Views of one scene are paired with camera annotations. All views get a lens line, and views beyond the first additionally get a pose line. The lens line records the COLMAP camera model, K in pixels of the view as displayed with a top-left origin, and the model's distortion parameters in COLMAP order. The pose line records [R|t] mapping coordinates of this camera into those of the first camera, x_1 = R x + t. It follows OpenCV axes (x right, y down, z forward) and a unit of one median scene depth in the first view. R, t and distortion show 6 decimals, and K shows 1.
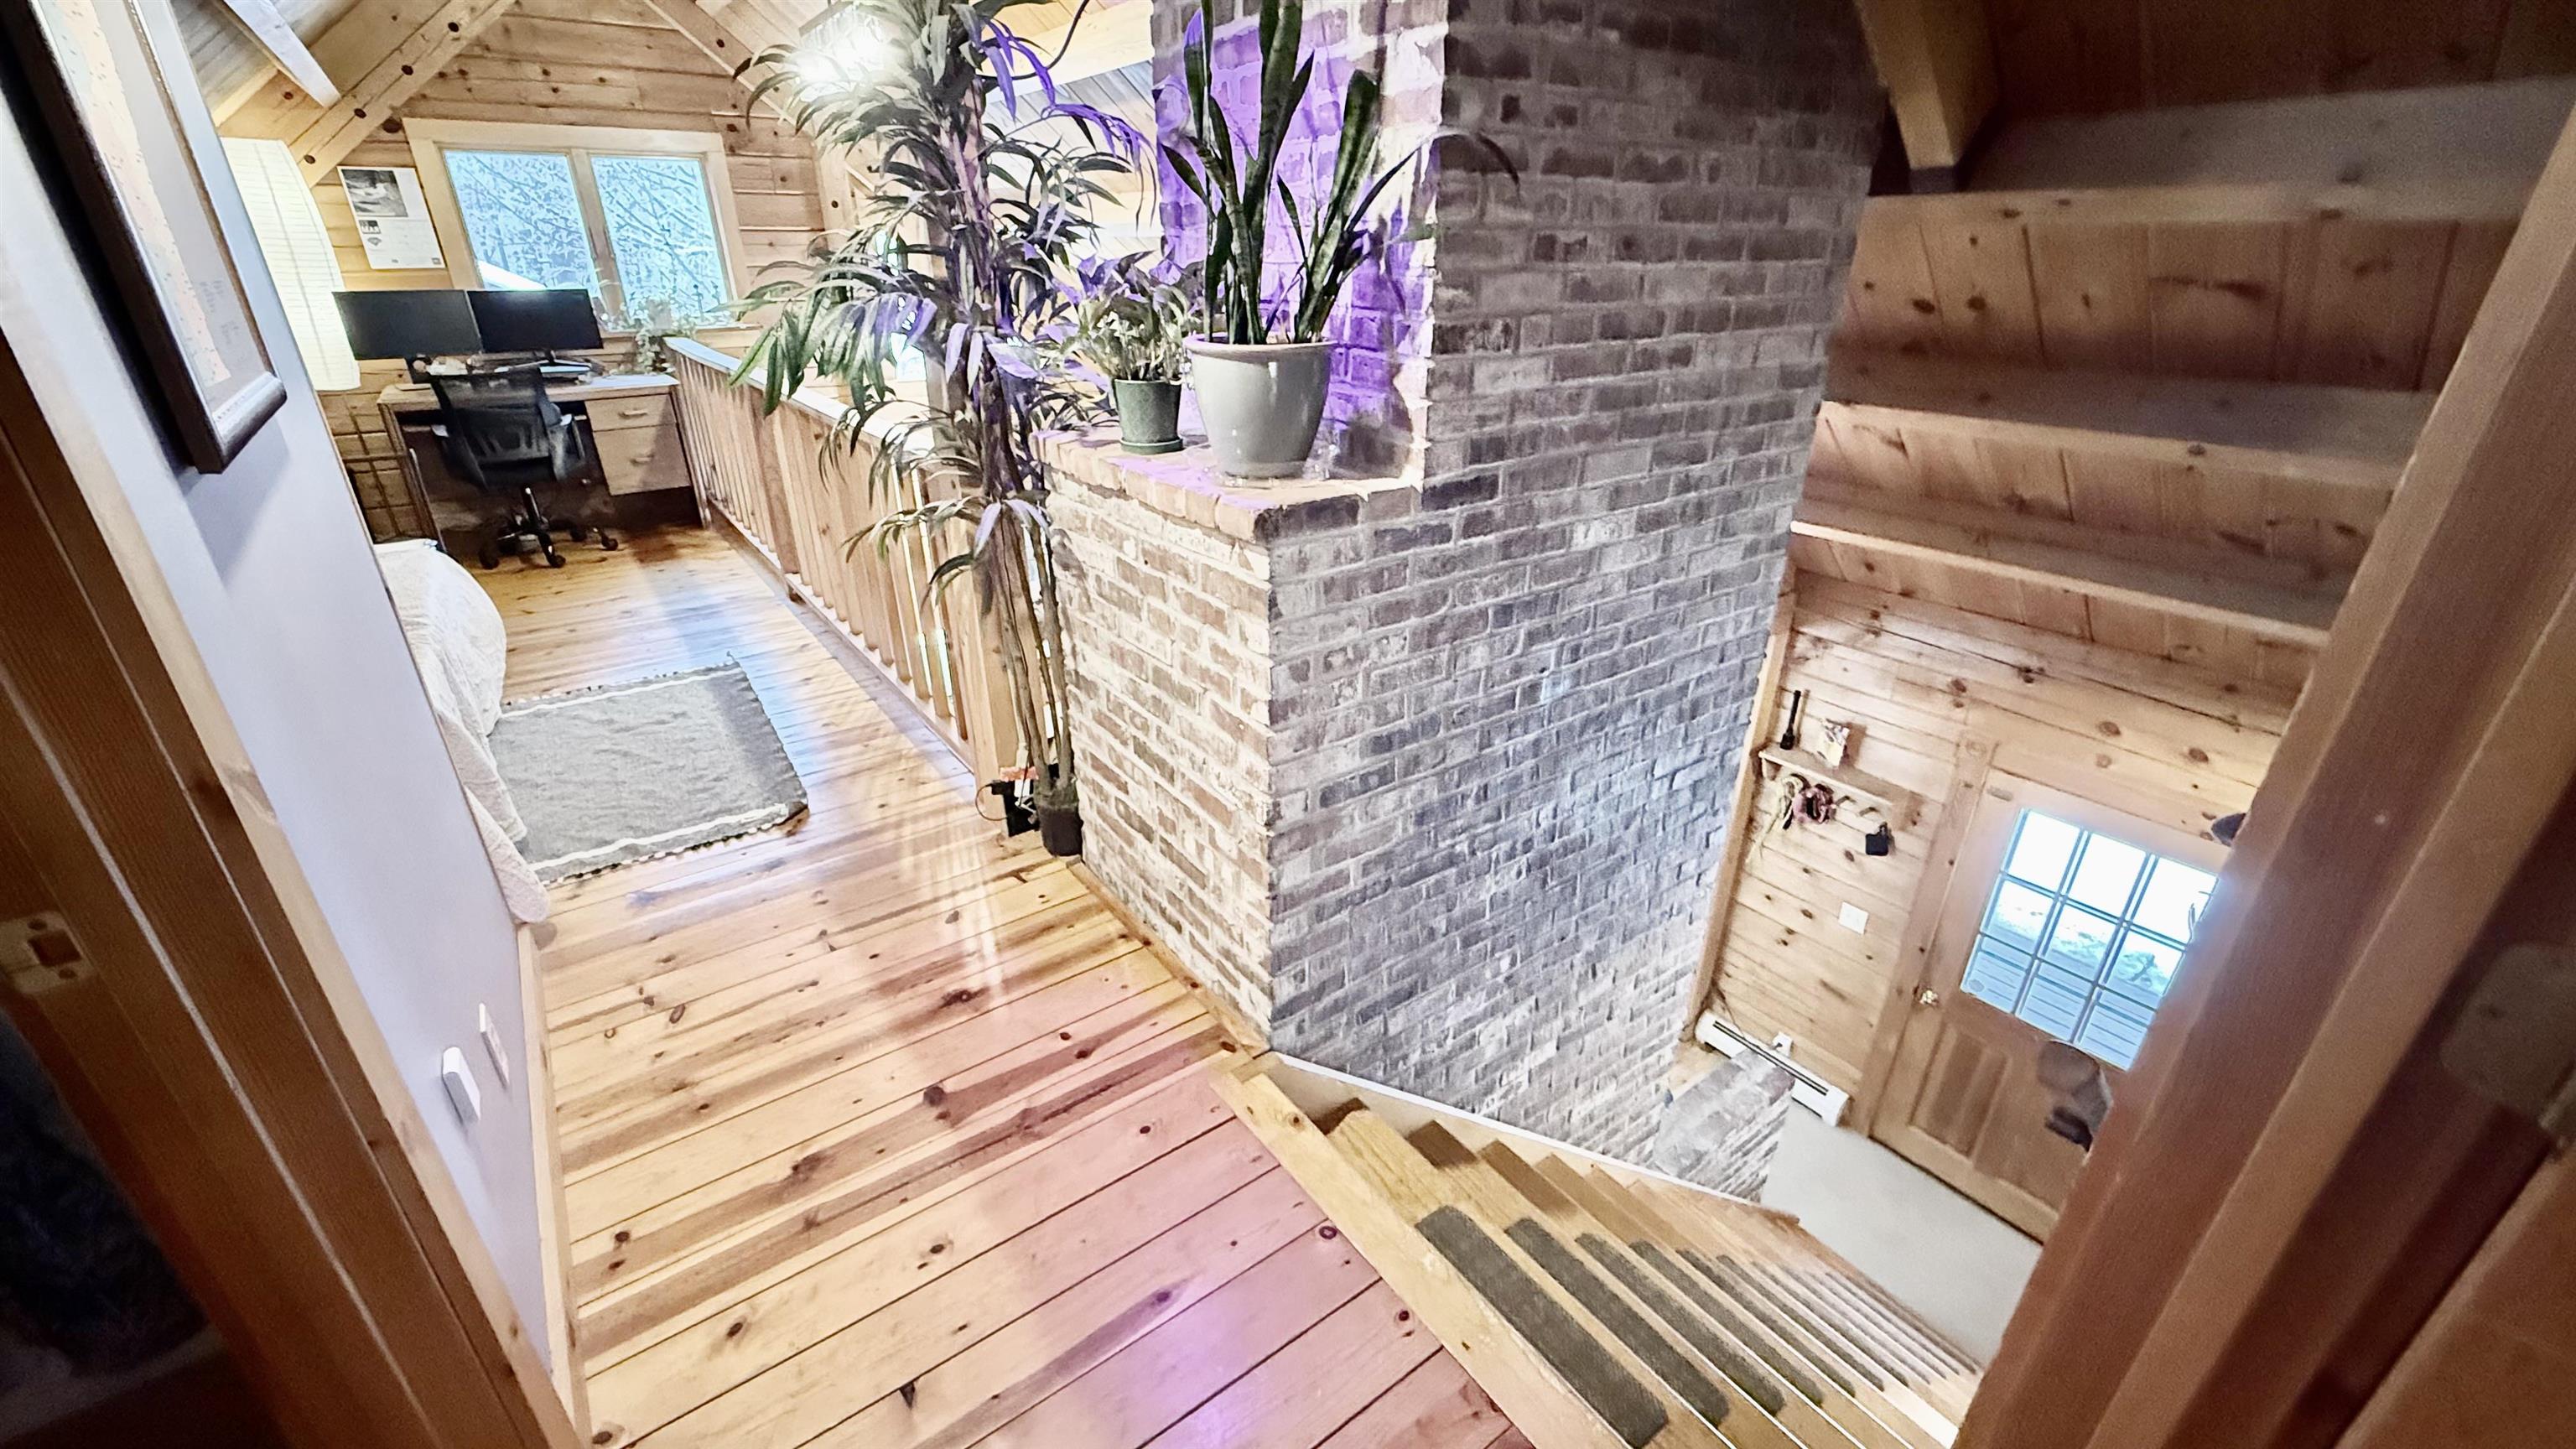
lens RADIAL K [[1021.6, 0, 1274.6], [0, 1021.6, 720.2], [0, 0, 1]] dist [0.001288, -0.000176]
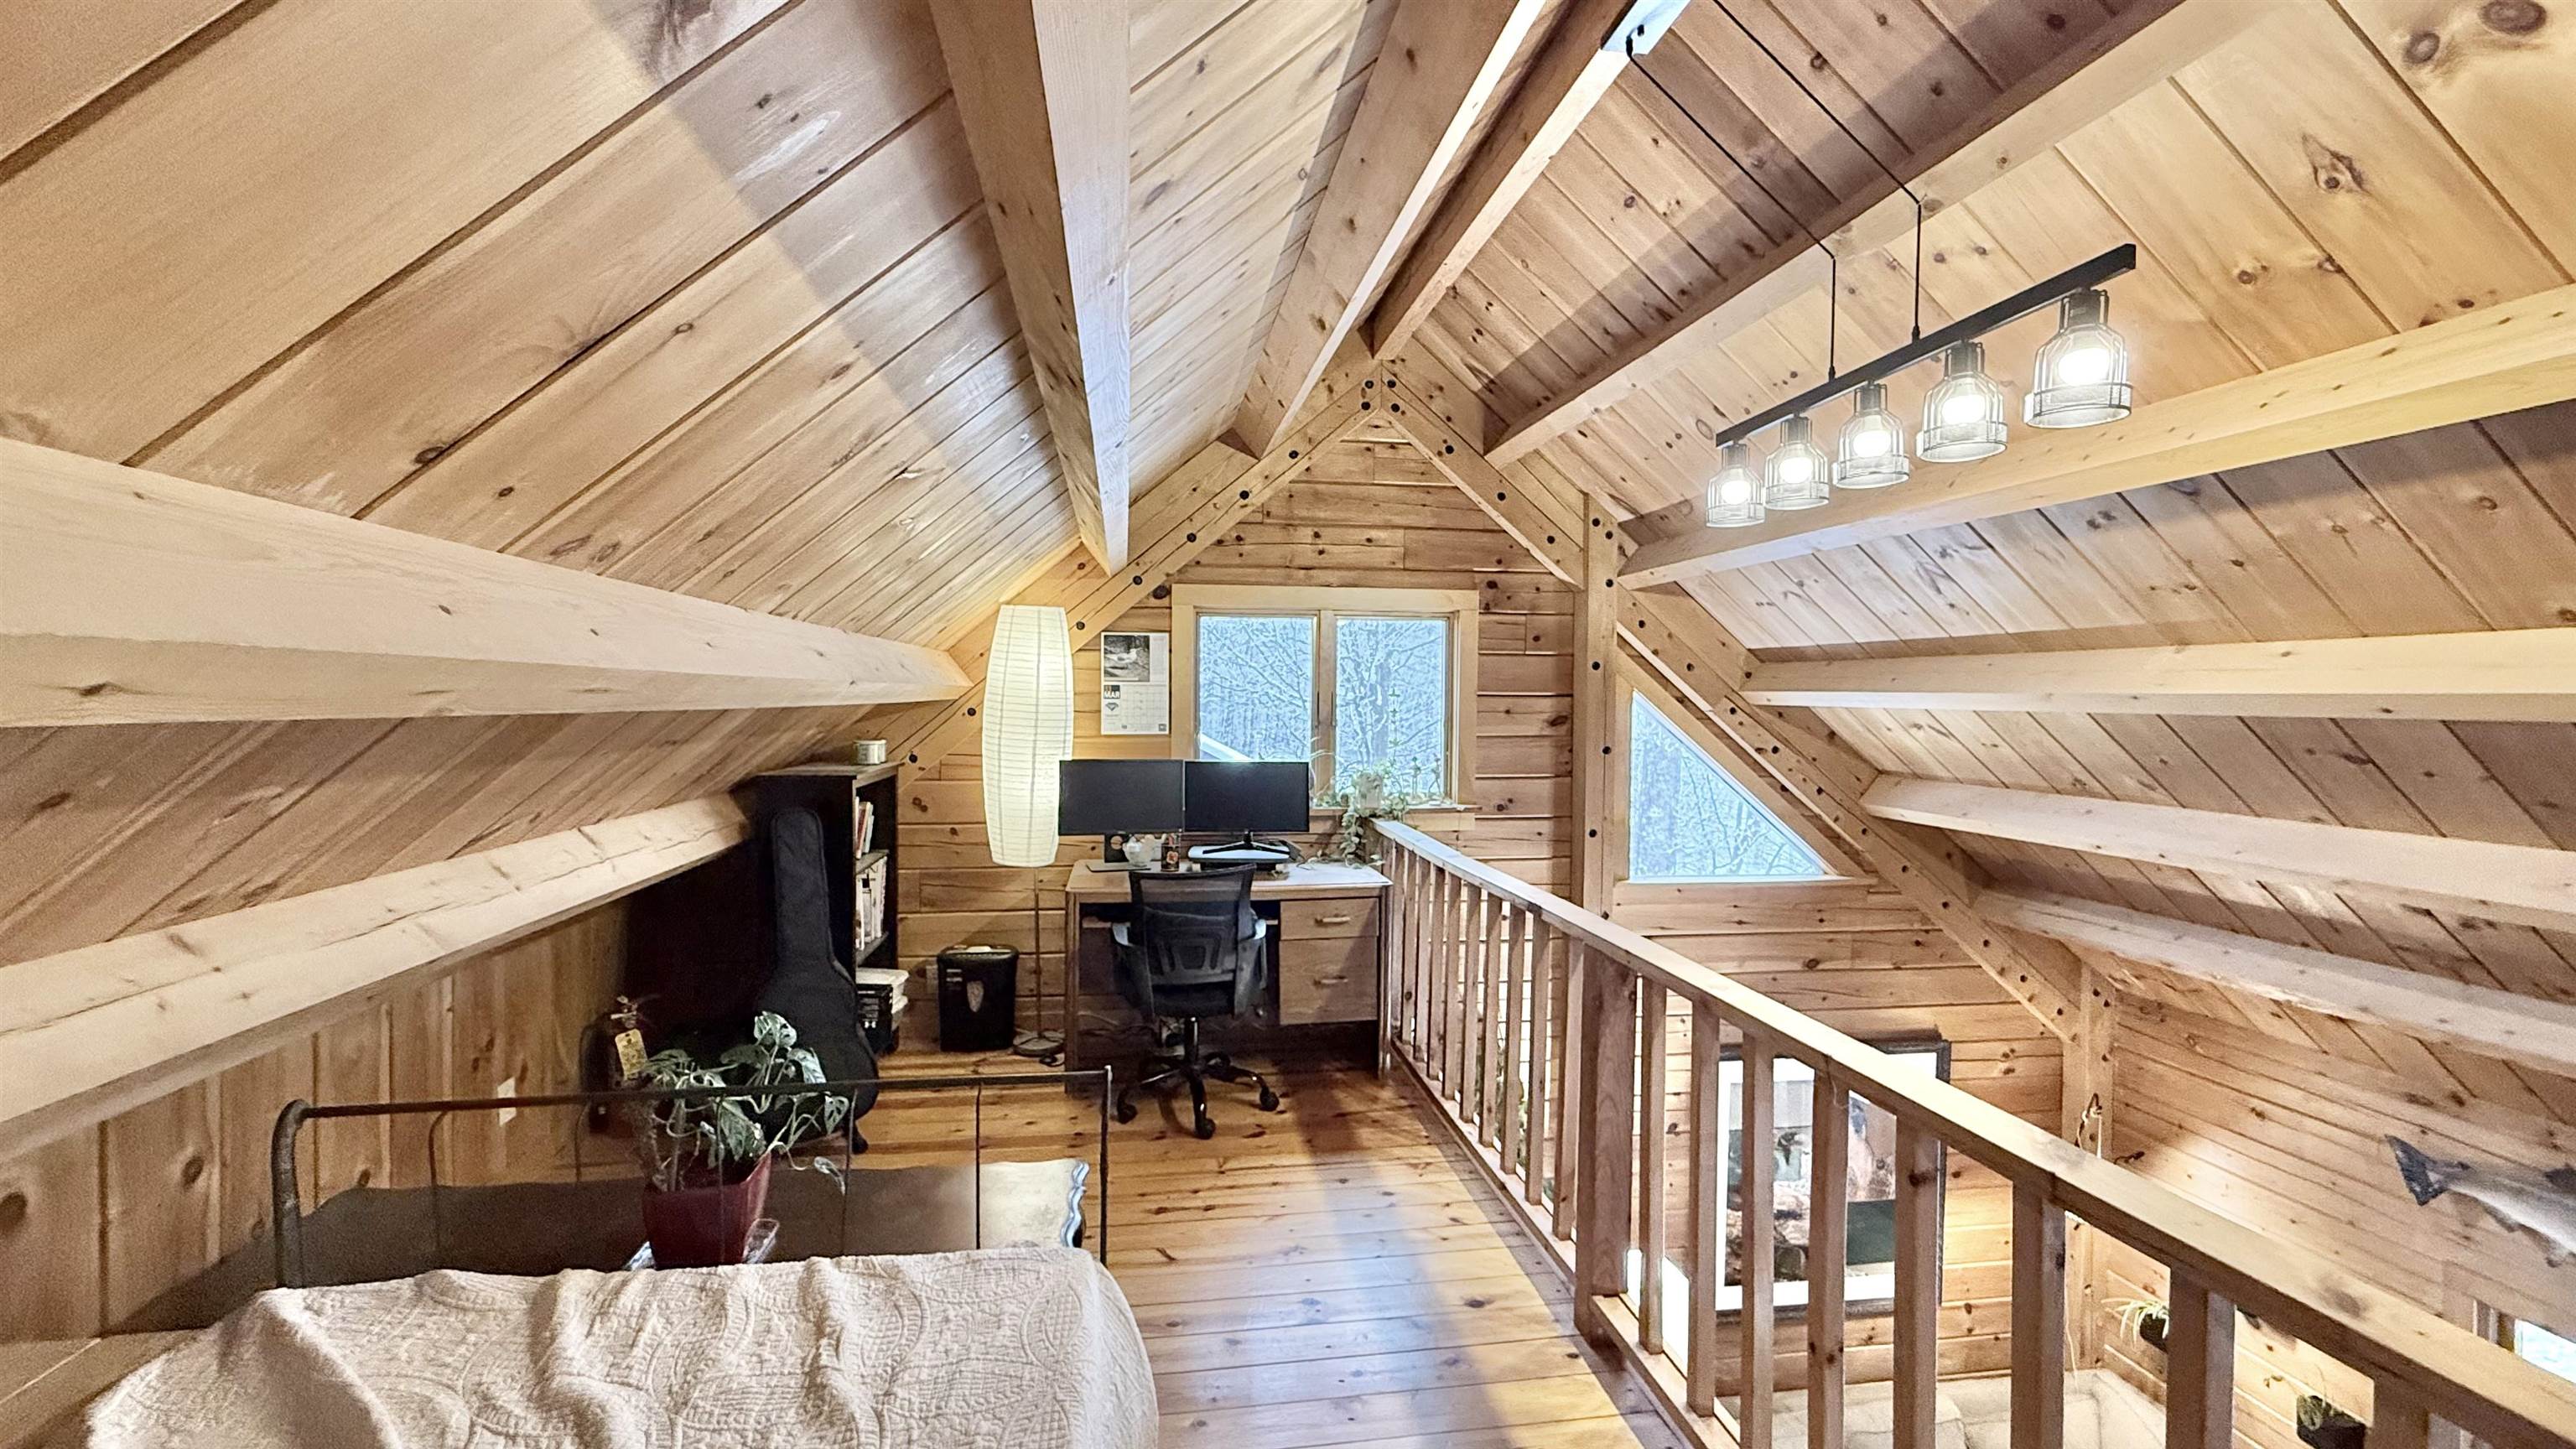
lens RADIAL K [[1021.6, 0, 1296.7], [0, 1021.6, 719.3], [0, 0, 1]] dist [0.001288, -0.000176]
pose [[0.895656, 0.022053, -0.444200, -0.146966], [-0.196196, 0.915926, -0.350124, -0.076854], [0.399133, 0.400741, 0.824682, 0.144647]]
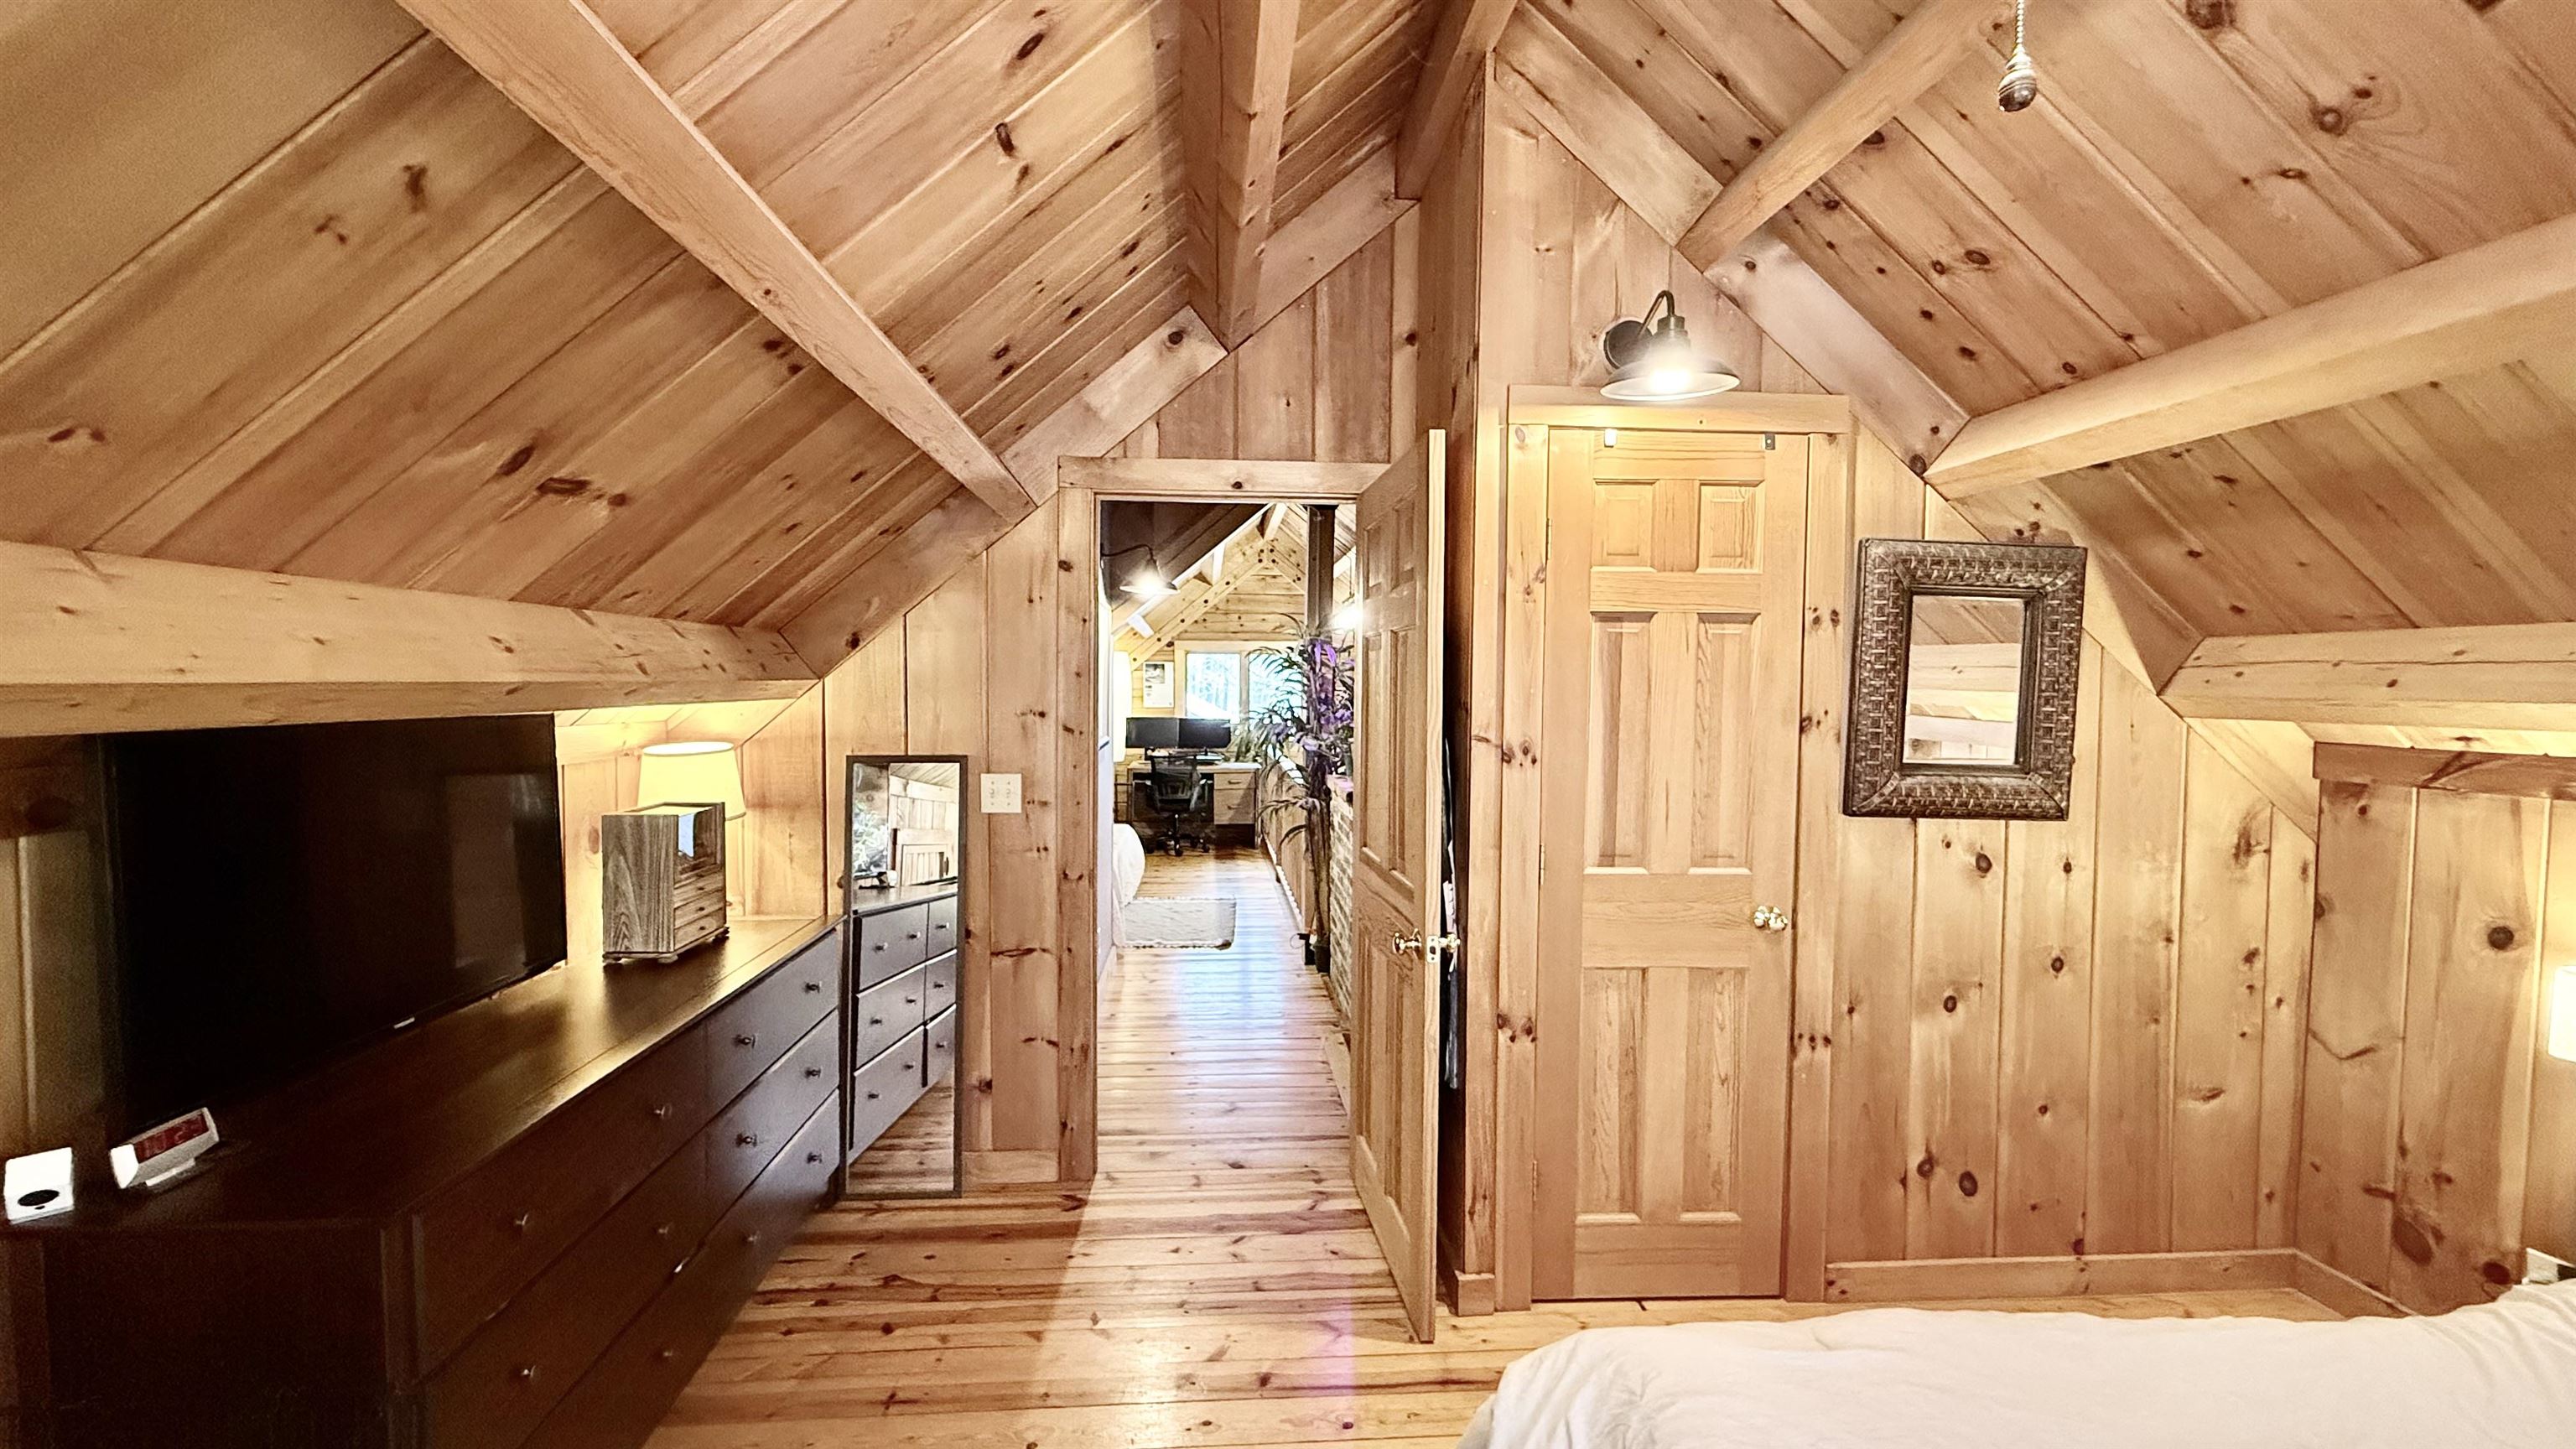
lens RADIAL K [[1021.6, 0, 1276.3], [0, 1021.6, 734.1], [0, 0, 1]] dist [0.001288, -0.000176]
pose [[0.848810, 0.030421, -0.527822, 0.177575], [-0.228682, 0.921247, -0.314656, 0.079940], [0.476683, 0.387786, 0.788920, -0.195447]]
